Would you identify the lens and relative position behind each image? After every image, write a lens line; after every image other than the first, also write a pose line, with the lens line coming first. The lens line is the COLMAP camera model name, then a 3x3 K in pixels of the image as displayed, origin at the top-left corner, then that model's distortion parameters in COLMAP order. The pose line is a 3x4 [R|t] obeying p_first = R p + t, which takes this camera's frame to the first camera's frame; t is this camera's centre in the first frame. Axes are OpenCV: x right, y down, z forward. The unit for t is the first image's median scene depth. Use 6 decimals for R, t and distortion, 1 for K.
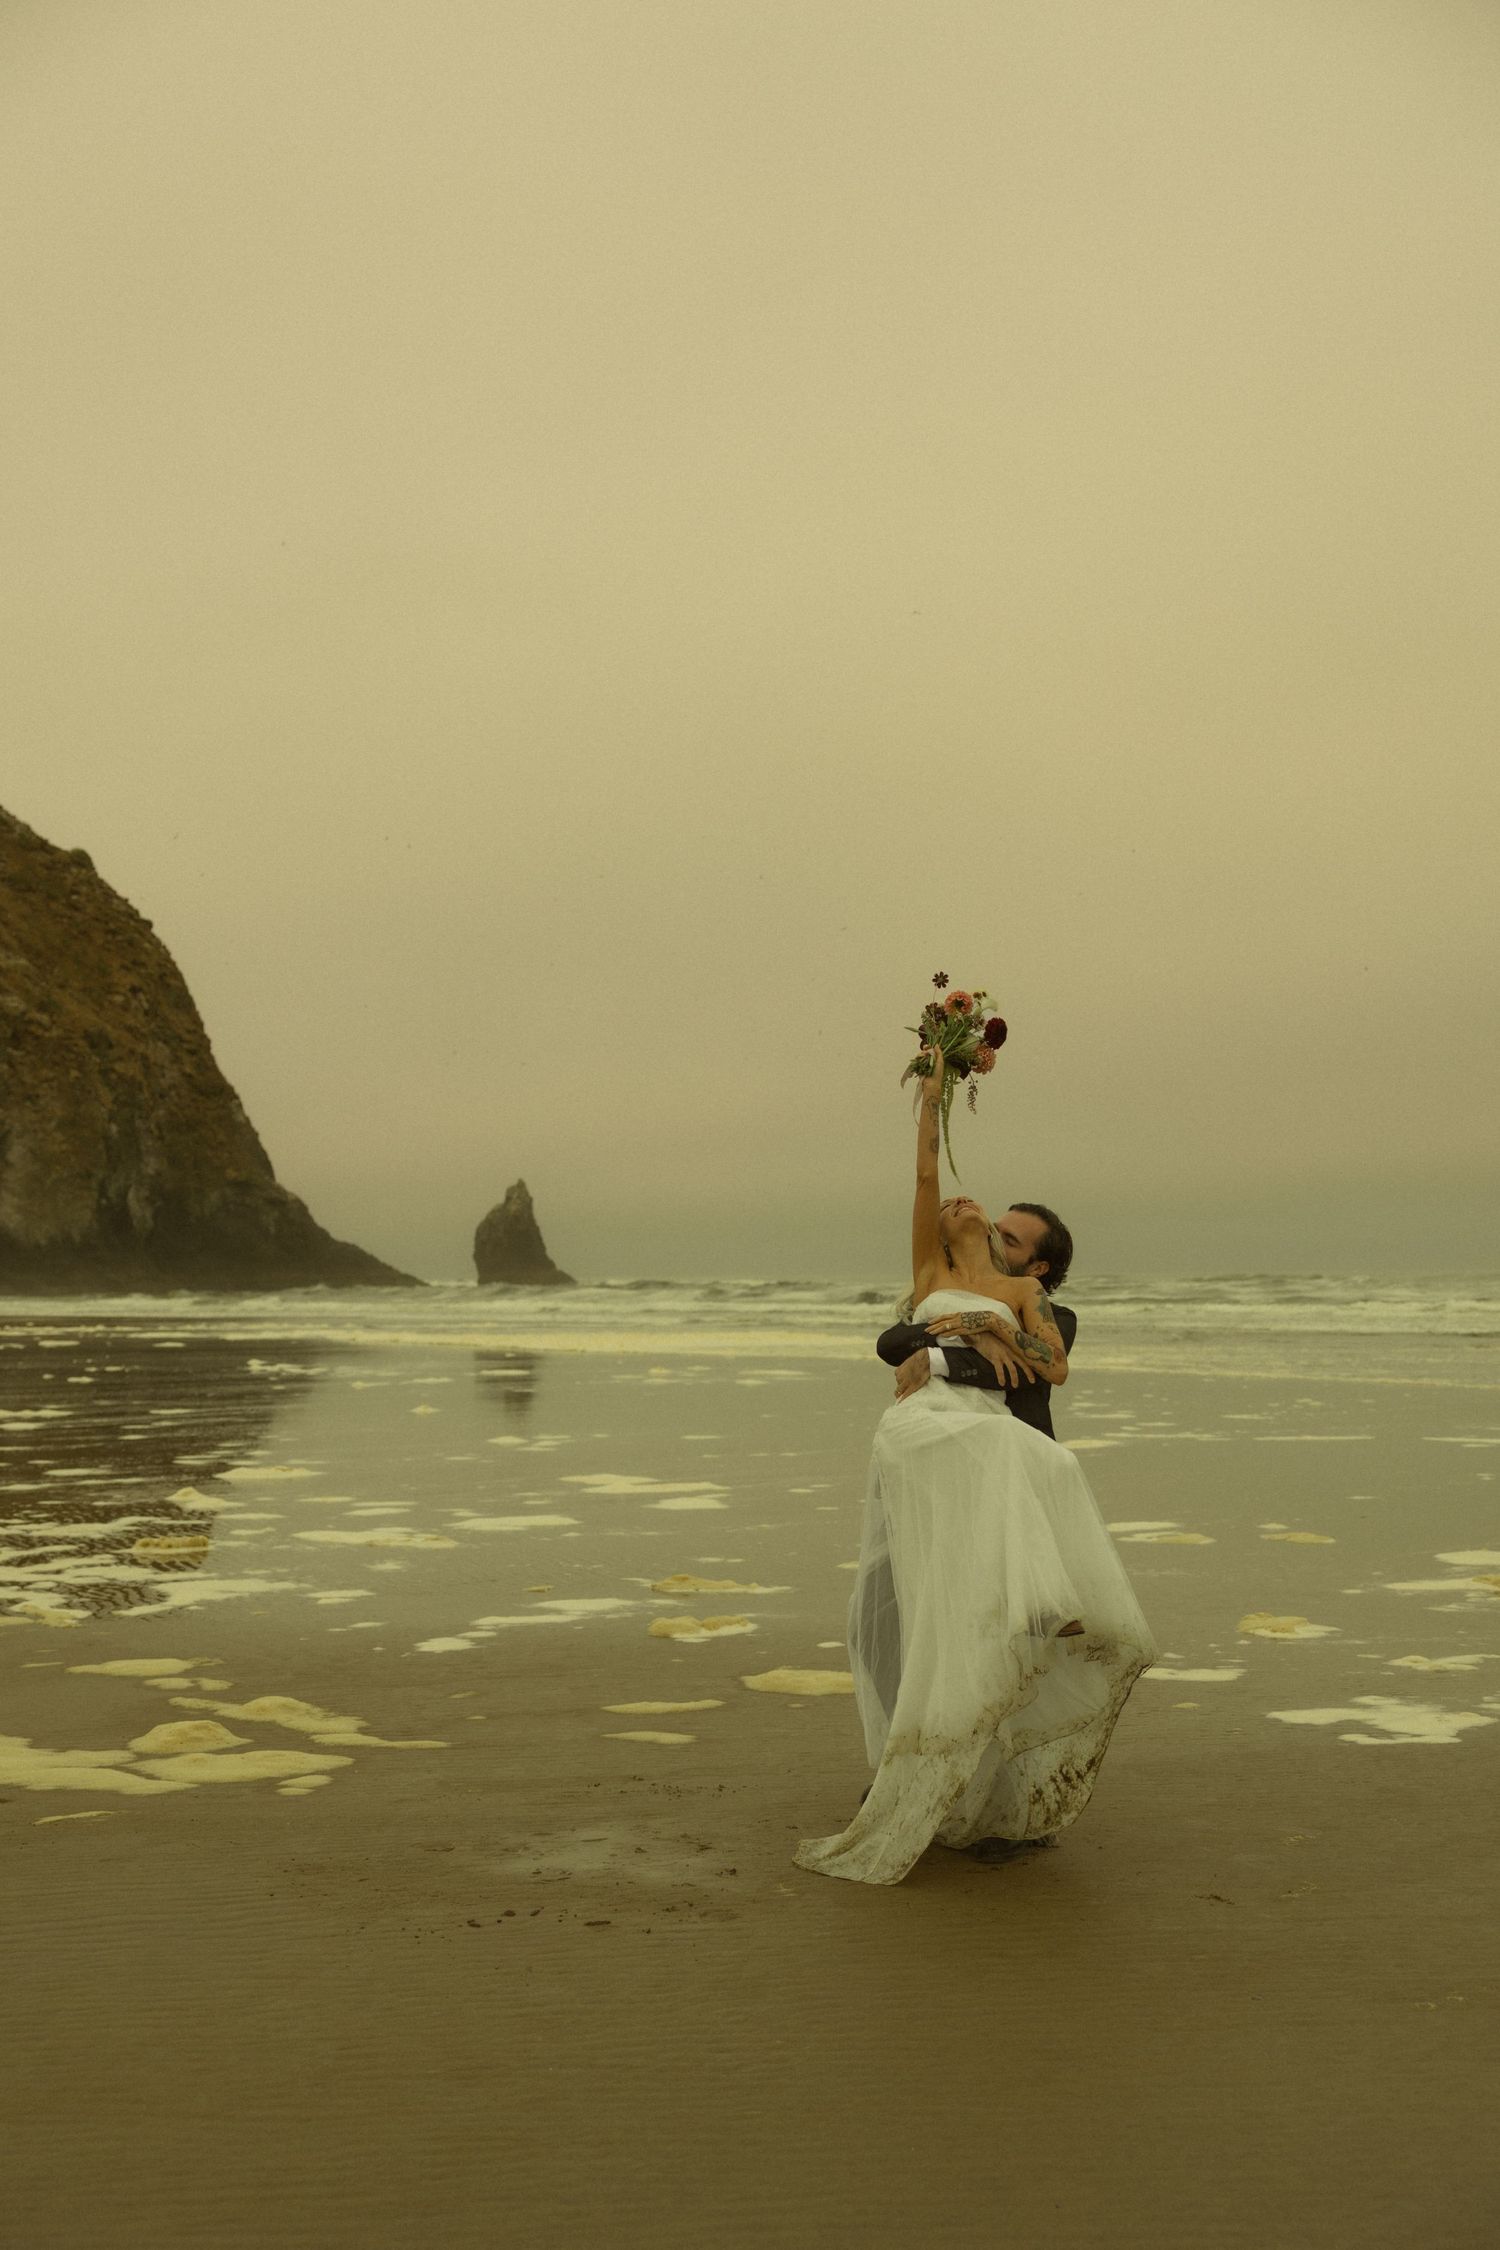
lens RADIAL K [[2436.3, 0, 750.0], [0, 2436.3, 1125.0], [0, 0, 1]] dist [-0.004322, 0.003851]
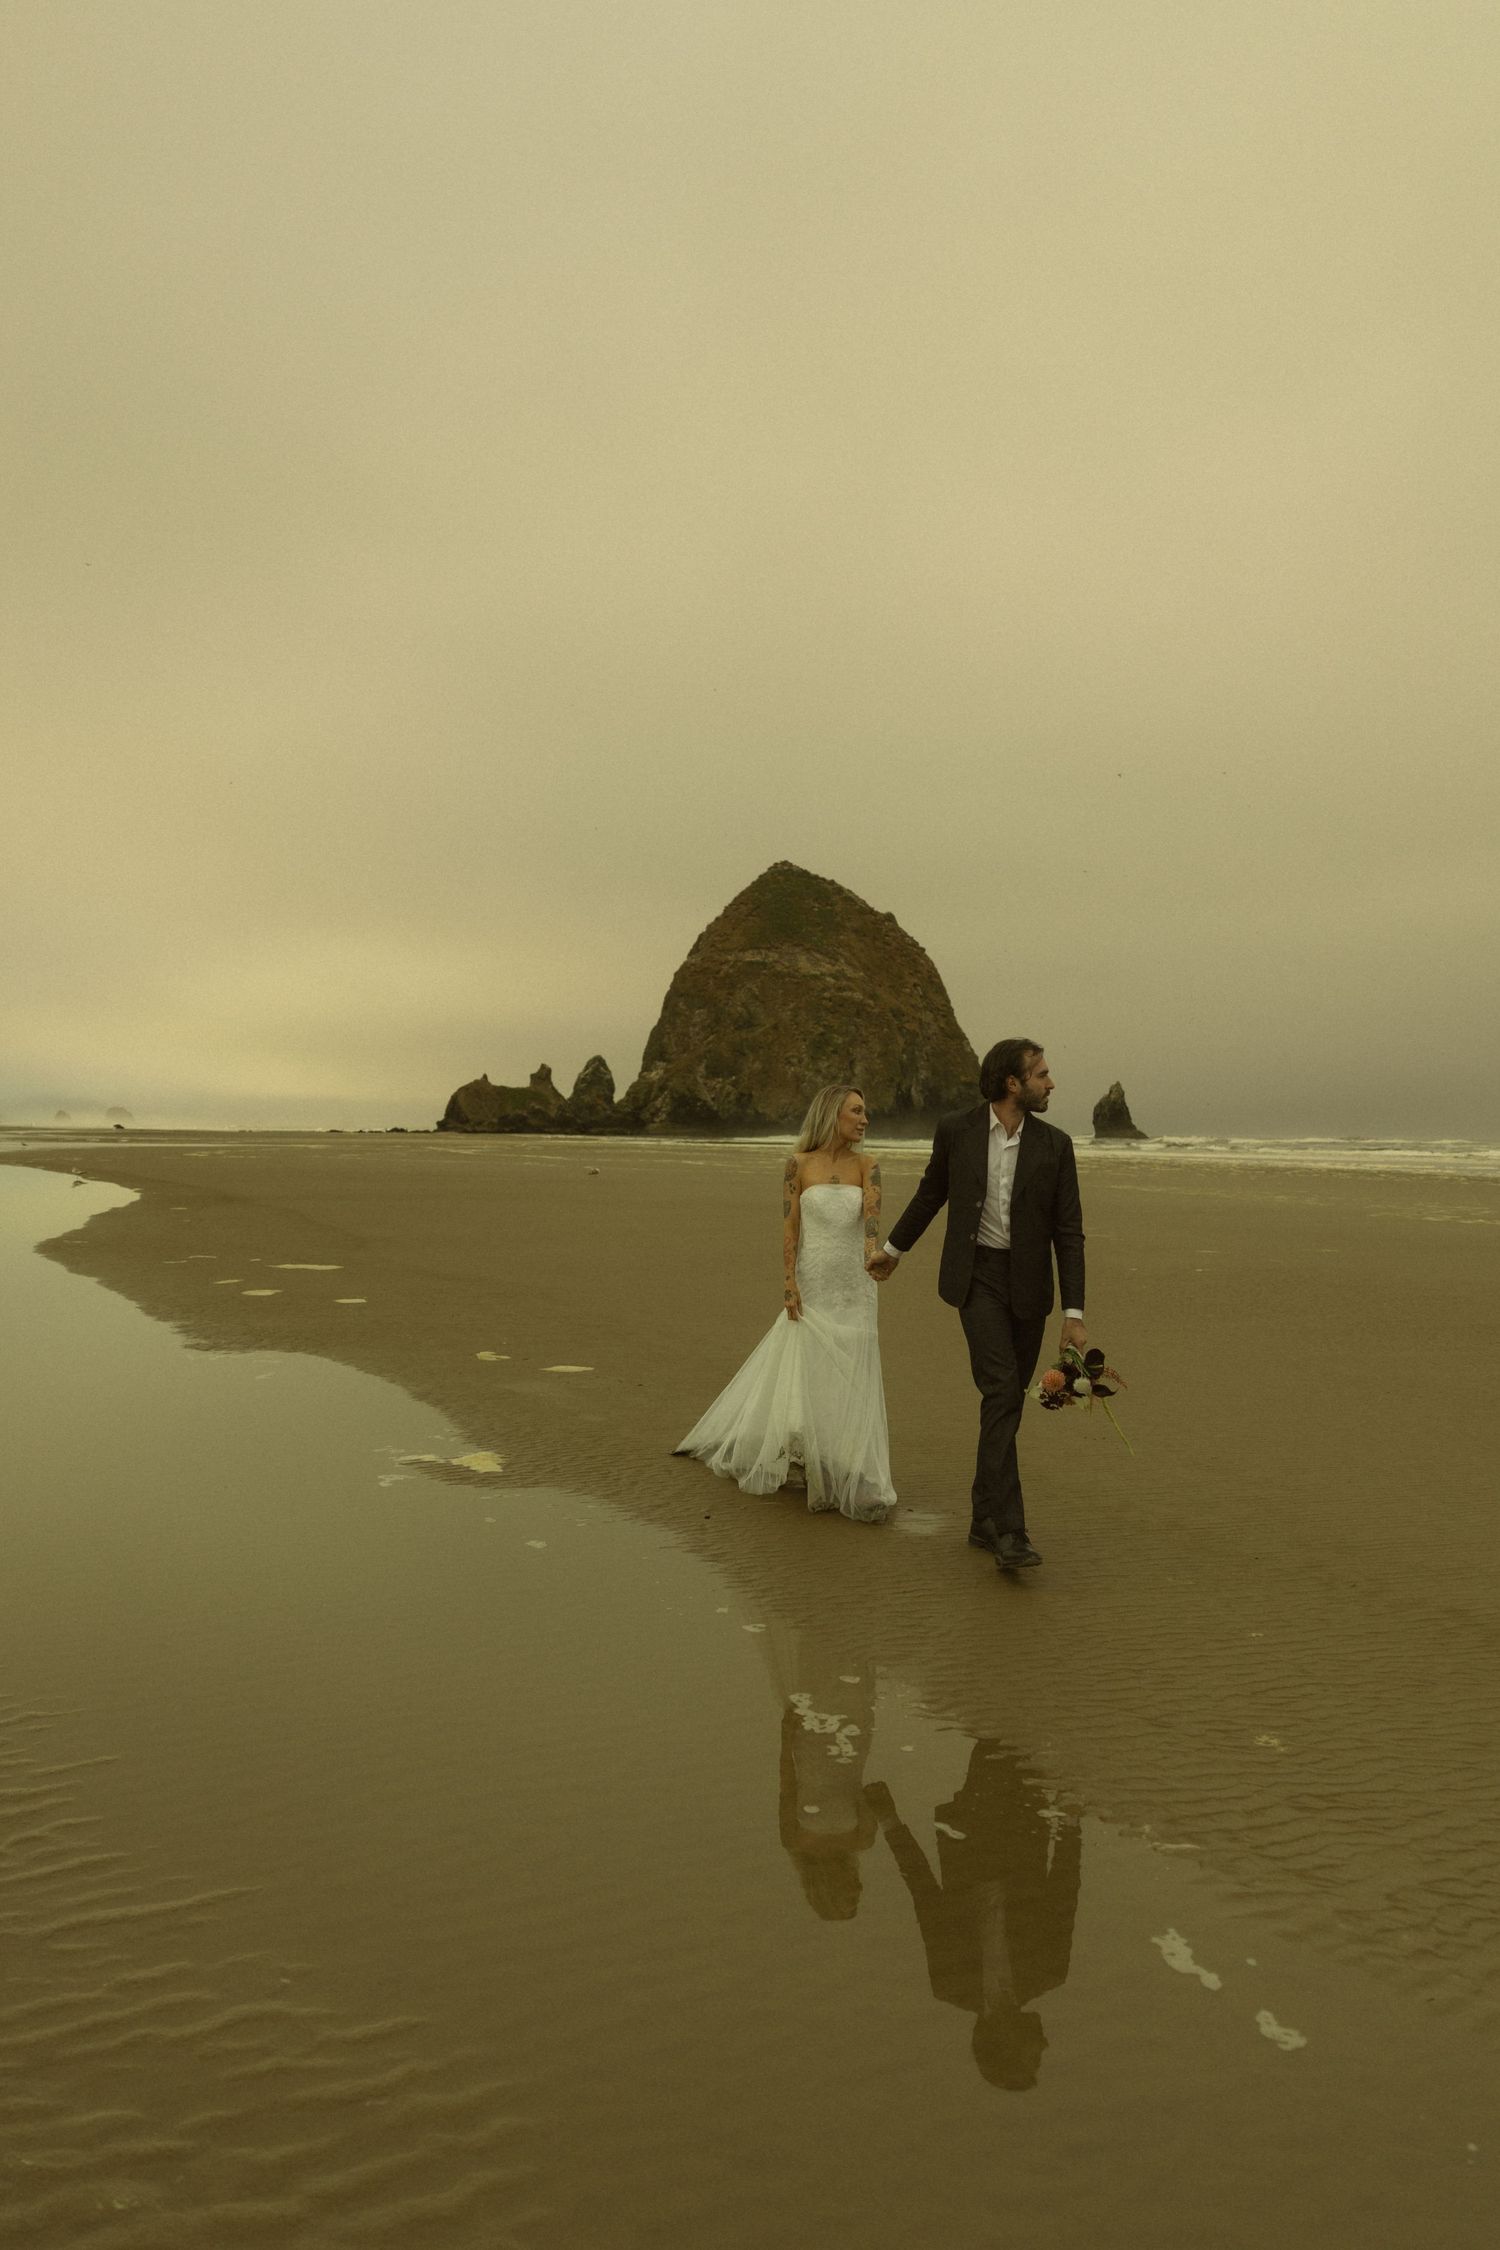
lens RADIAL K [[1767.3, 0, 750.0], [0, 1767.3, 1125.0], [0, 0, 1]] dist [0.027989, 0.000312]
pose [[0.939193, 0.019552, -0.342833, 0.115078], [0.000956, 0.998225, 0.059546, -0.027570], [0.343389, -0.056253, 0.937507, -0.397383]]
